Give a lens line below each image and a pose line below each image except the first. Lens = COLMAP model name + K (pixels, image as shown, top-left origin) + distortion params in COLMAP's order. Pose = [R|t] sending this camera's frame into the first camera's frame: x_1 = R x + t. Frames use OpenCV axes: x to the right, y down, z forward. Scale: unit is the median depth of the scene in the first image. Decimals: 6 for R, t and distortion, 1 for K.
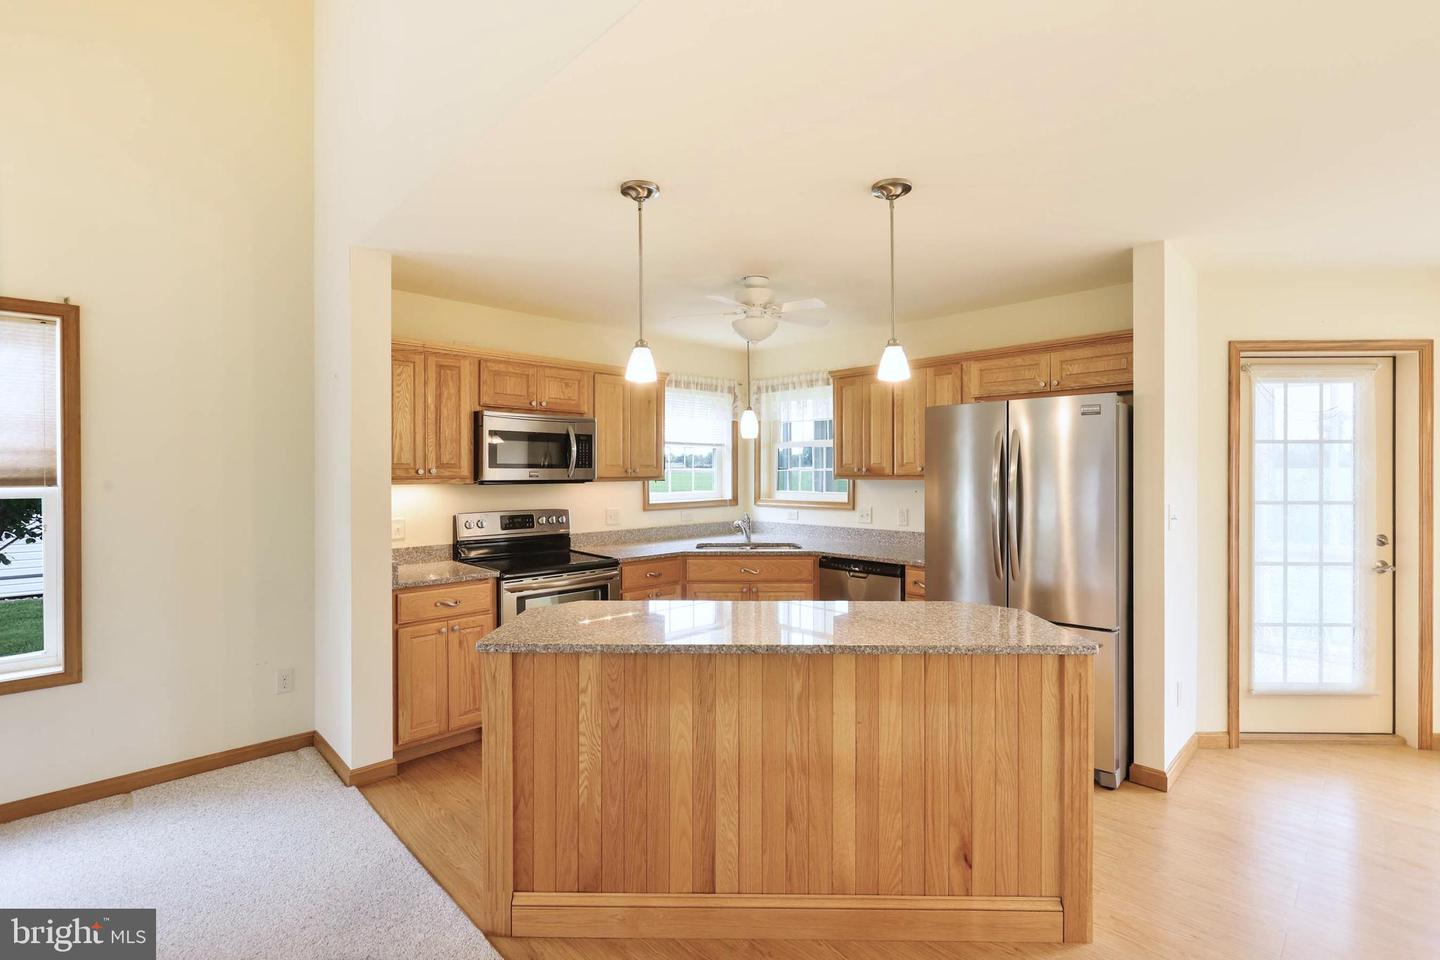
lens RADIAL K [[650.4, 0, 720.0], [0, 650.4, 480.0], [0, 0, 1]] dist [0.002440, 0.000295]
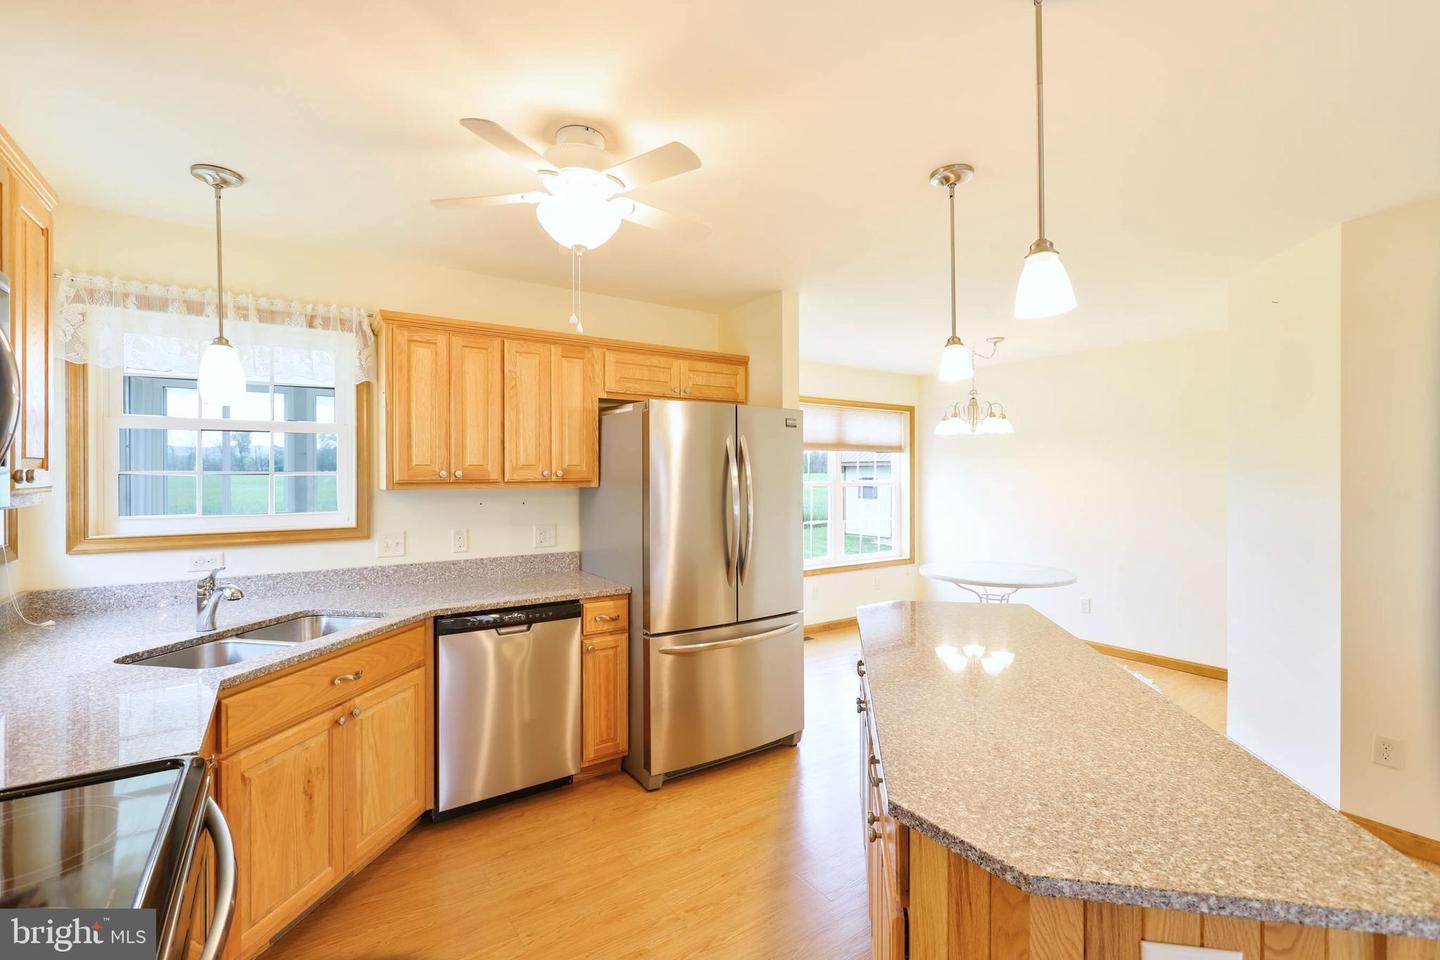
lens RADIAL K [[639.5, 0, 724.0], [0, 639.5, 477.6], [0, 0, 1]] dist [0.001422, 0.000140]
pose [[0.170967, -0.002137, 0.985274, -0.422276], [0.010020, 0.999950, 0.000431, -0.010260], [-0.985226, 0.009798, 0.170980, 0.700257]]
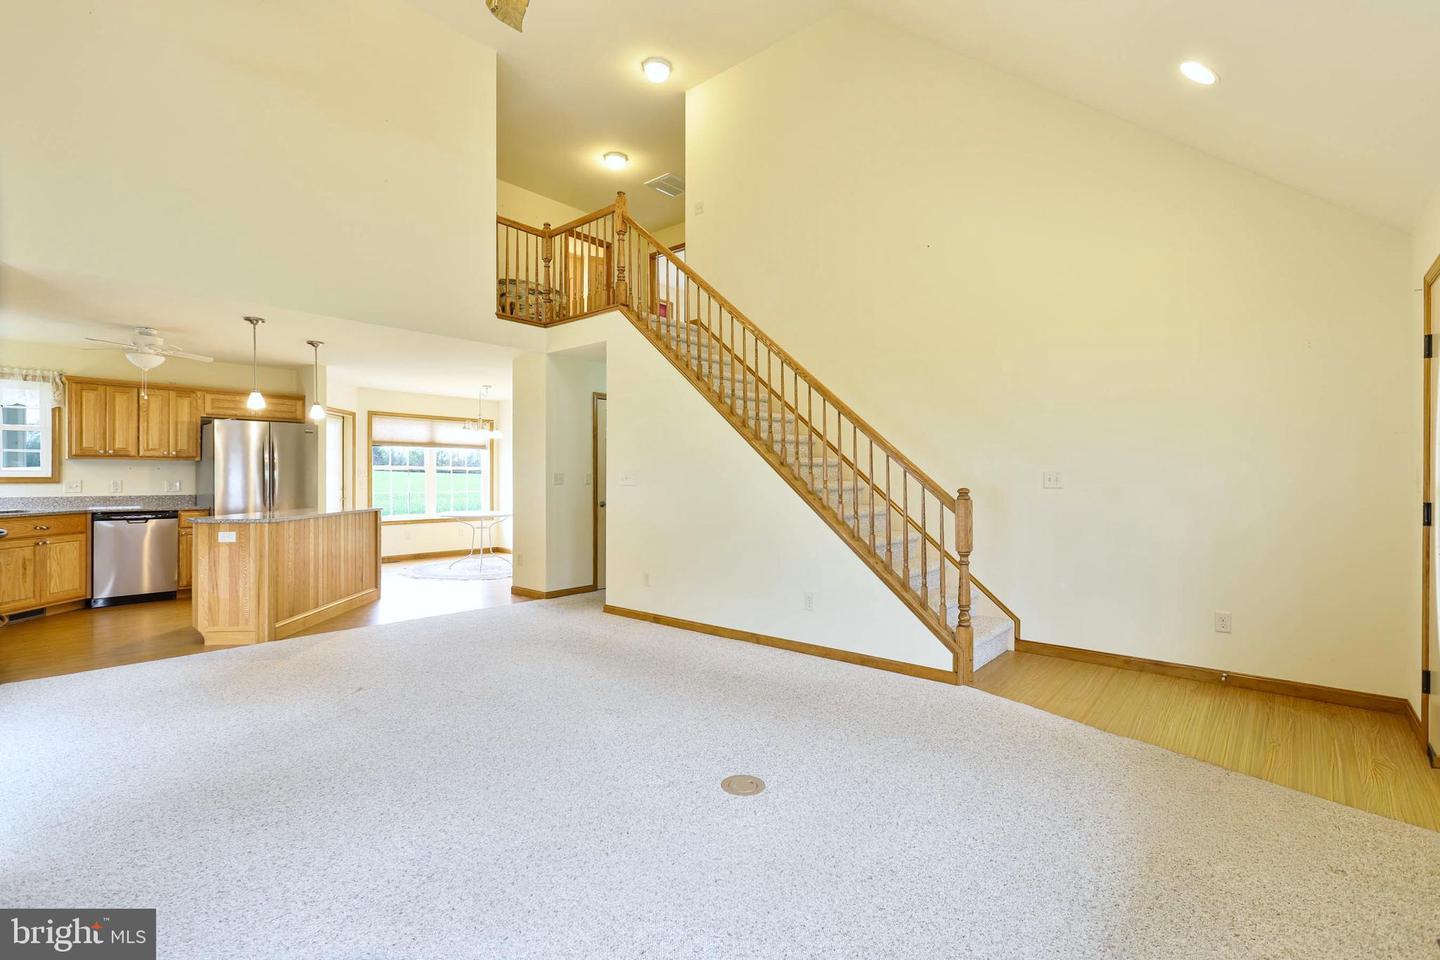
lens RADIAL K [[650.4, 0, 720.0], [0, 650.4, 480.0], [0, 0, 1]] dist [0.002440, 0.000295]
pose [[-0.081079, -0.001282, 0.996707, -1.462095], [0.003783, 0.999992, 0.001594, 0.054659], [-0.996700, 0.003899, -0.081074, -0.231315]]
